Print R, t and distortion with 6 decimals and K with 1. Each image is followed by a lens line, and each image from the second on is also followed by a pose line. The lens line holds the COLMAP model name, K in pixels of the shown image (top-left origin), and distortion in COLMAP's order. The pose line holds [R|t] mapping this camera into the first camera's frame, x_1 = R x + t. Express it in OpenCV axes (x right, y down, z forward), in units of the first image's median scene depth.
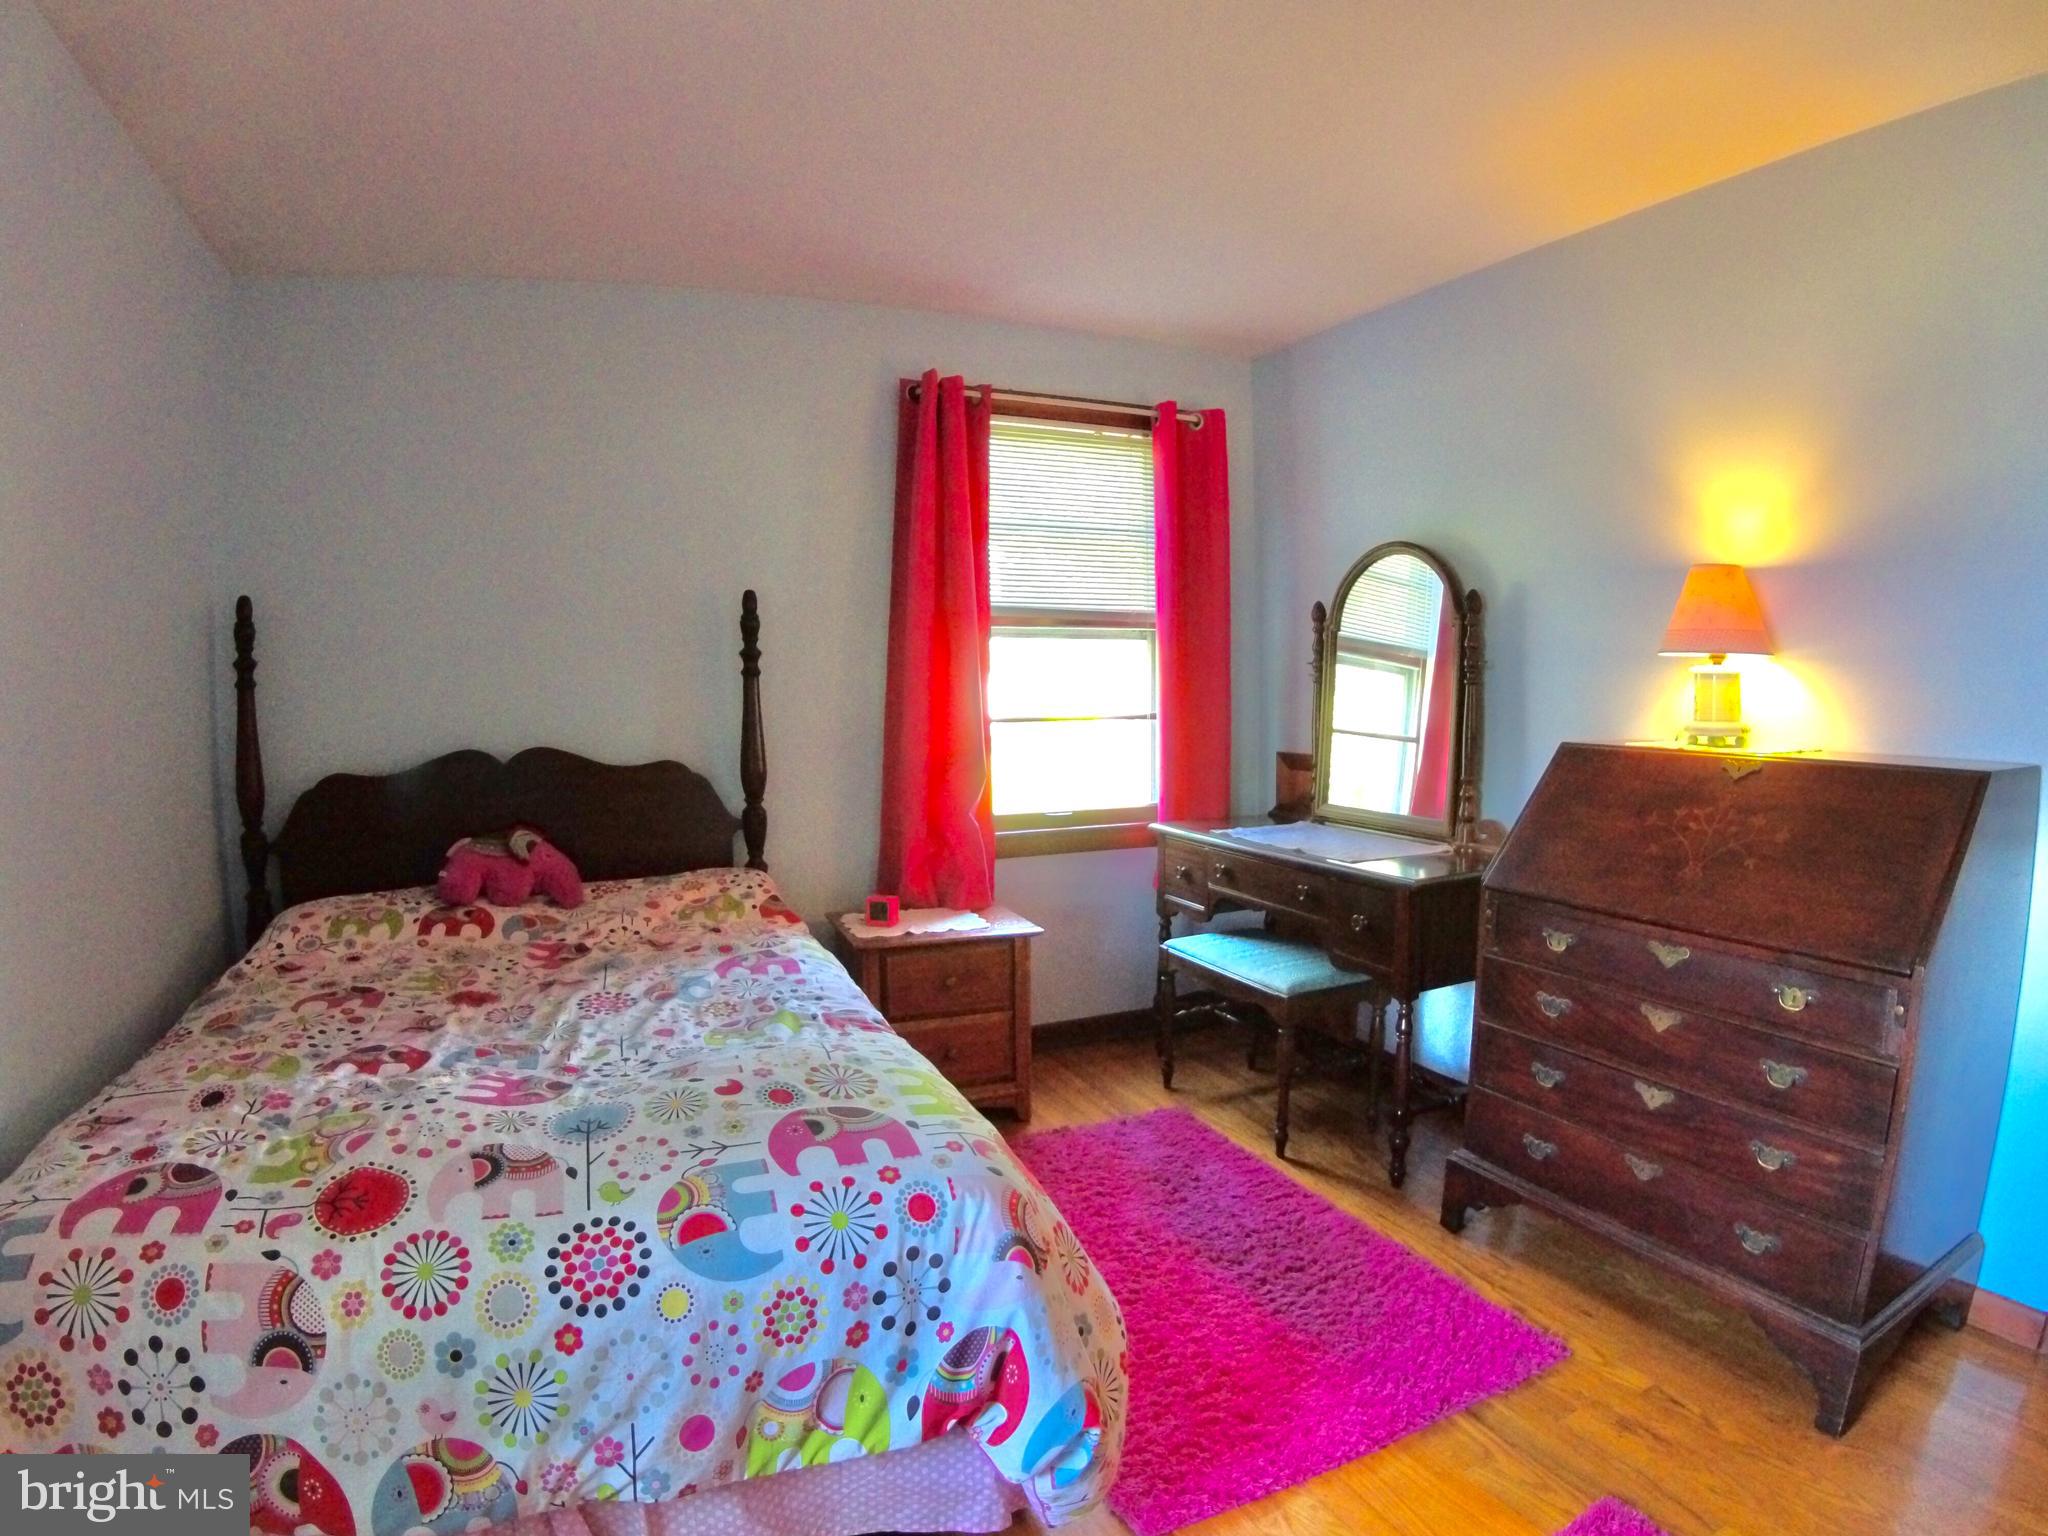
lens RADIAL K [[1094.3, 0, 1024.0], [0, 1094.3, 768.0], [0, 0, 1]] dist [-0.213006, 0.044716]
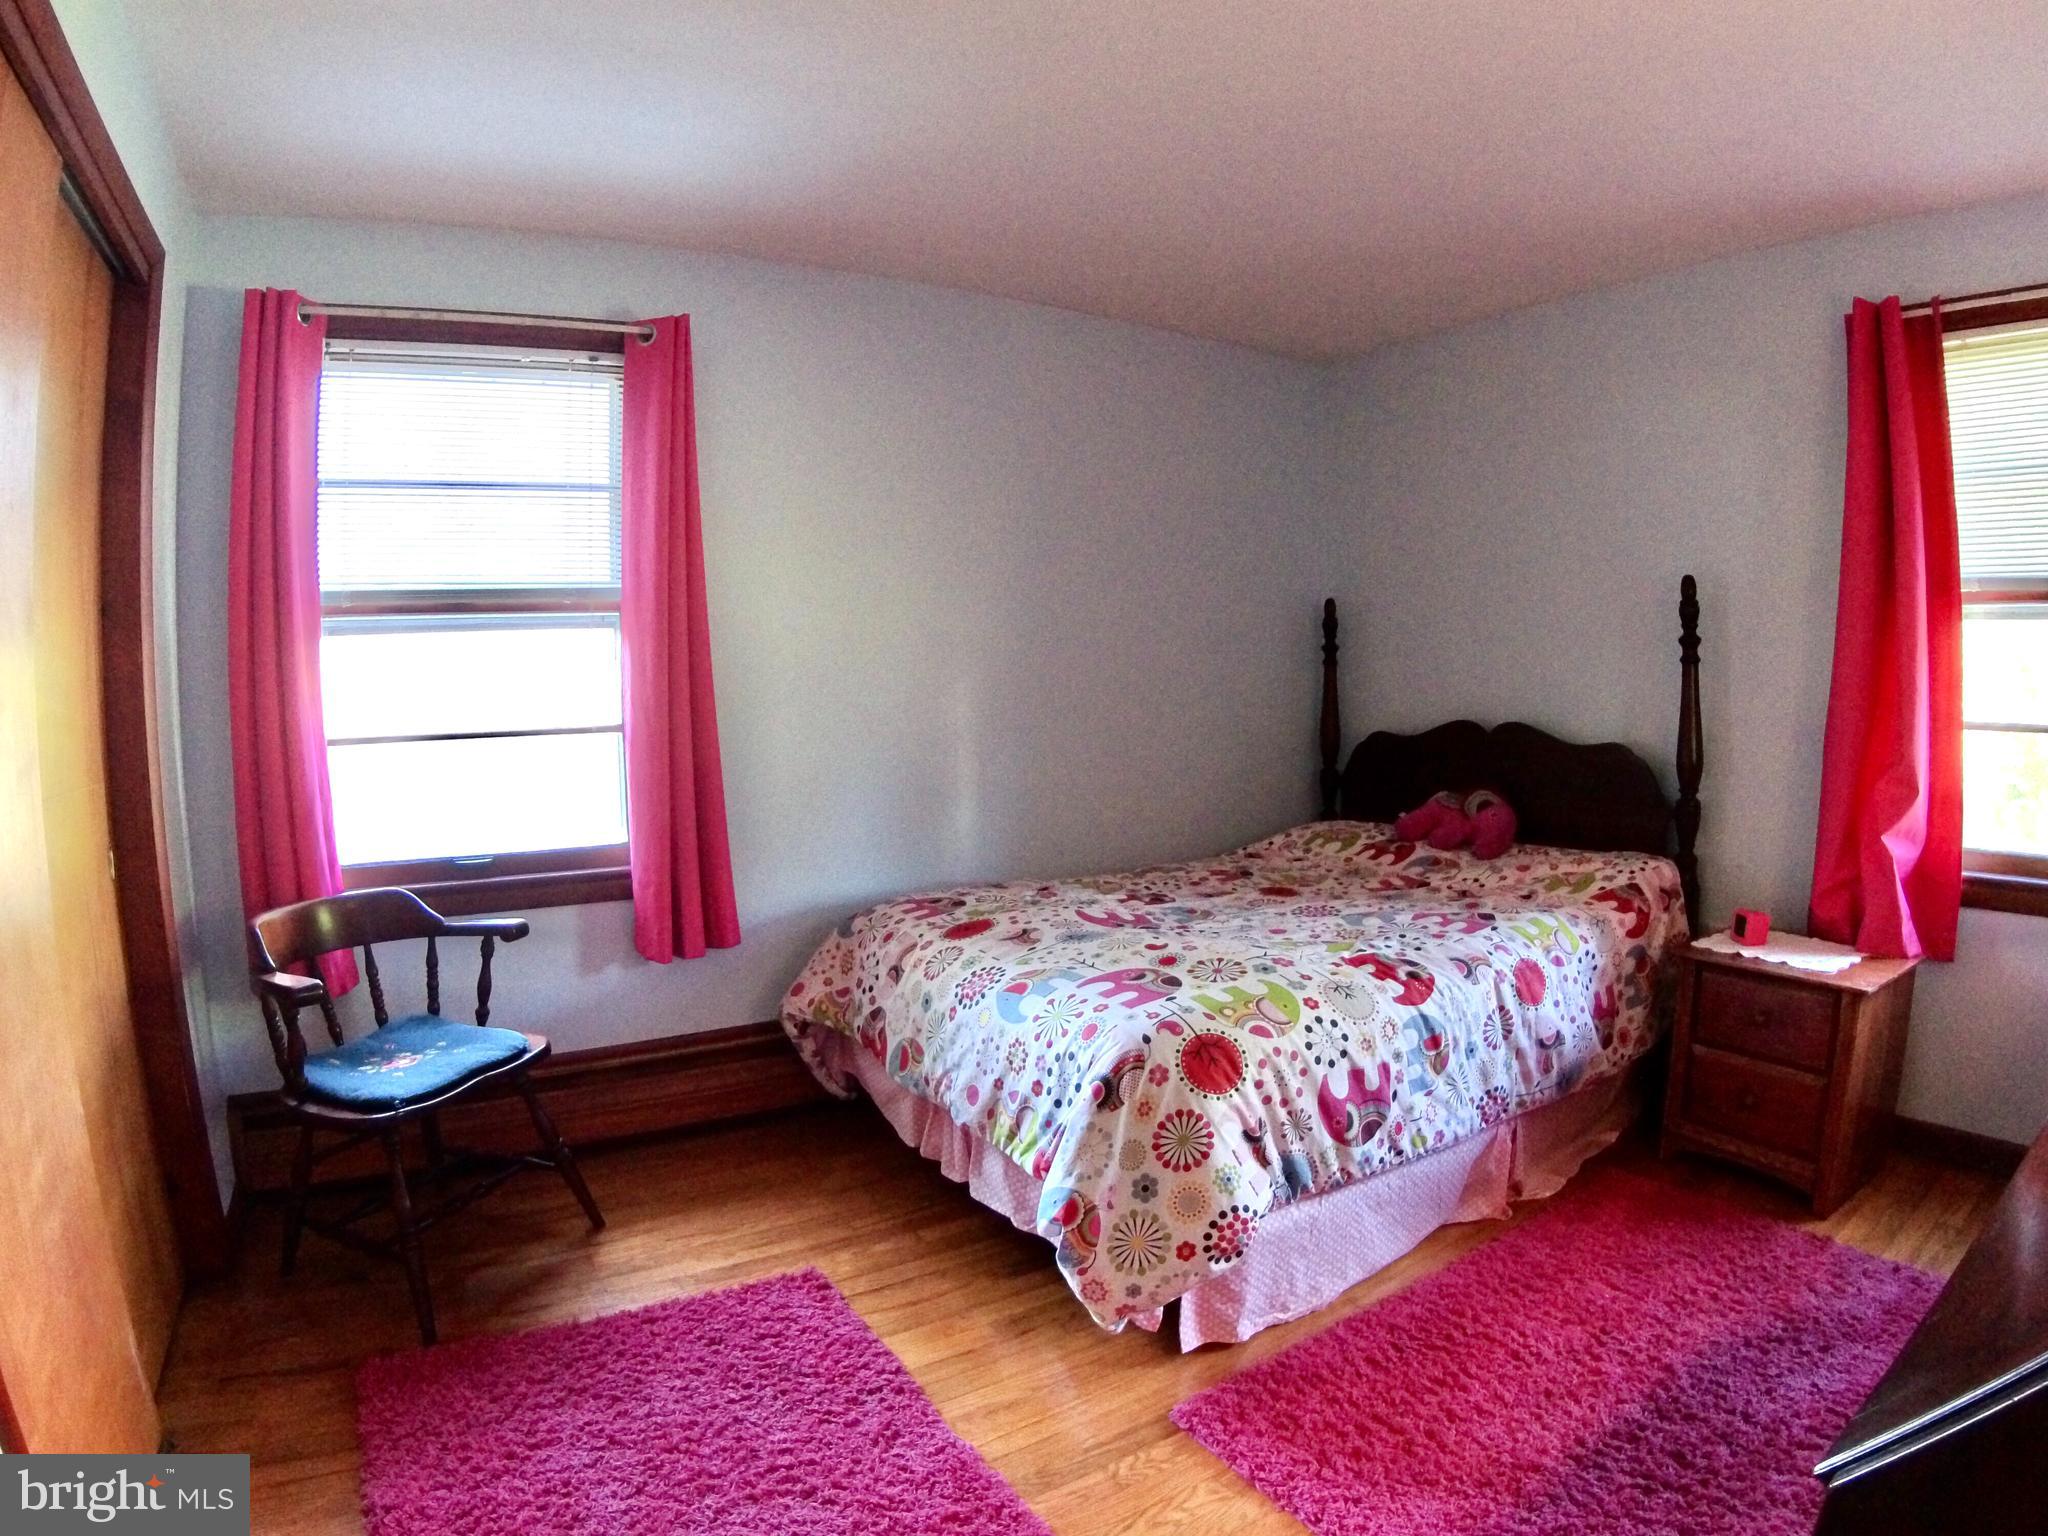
lens RADIAL K [[1094.3, 0, 1024.0], [0, 1094.3, 768.0], [0, 0, 1]] dist [-0.213006, 0.044716]
pose [[0.141876, 0.089597, -0.985821, 0.675047], [-0.062548, 0.994717, 0.081403, -0.033151], [0.987906, 0.050112, 0.146730, 0.337848]]
